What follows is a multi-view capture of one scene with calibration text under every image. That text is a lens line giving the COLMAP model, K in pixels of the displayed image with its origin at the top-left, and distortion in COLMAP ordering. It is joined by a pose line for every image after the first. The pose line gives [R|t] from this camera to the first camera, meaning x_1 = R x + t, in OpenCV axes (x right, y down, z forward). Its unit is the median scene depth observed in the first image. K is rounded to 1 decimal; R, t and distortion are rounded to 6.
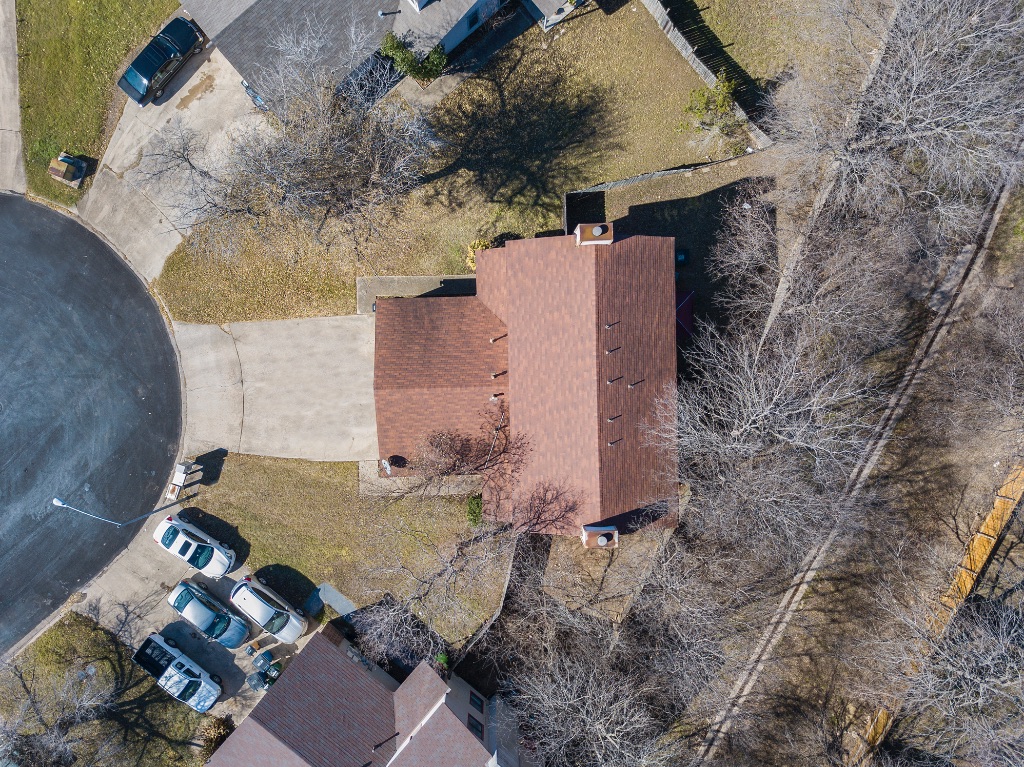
lens RADIAL K [[825.4, 0, 508.7], [0, 825.4, 364.4], [0, 0, 1]] dist [-0.004848, 0.007548]
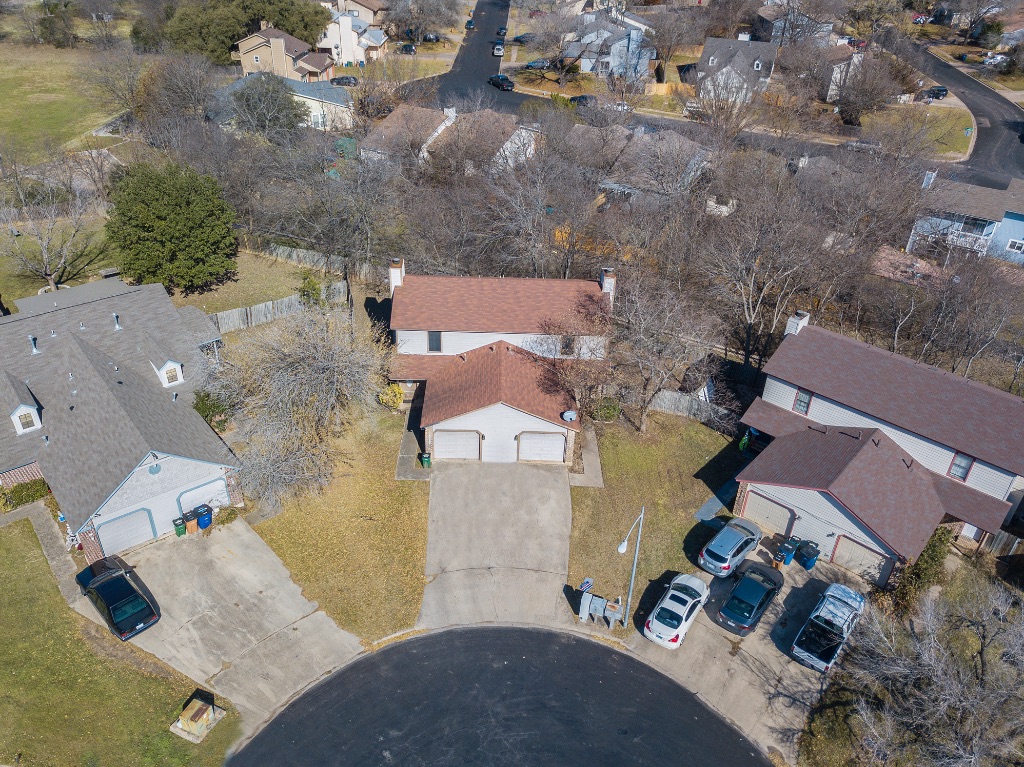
lens RADIAL K [[825.4, 0, 508.7], [0, 825.4, 364.4], [0, 0, 1]] dist [-0.004848, 0.007548]
pose [[0.018846, -0.517745, 0.855328, -0.985006], [0.999788, 0.016807, -0.011855, 0.048756], [-0.008237, 0.855370, 0.517952, 0.329435]]
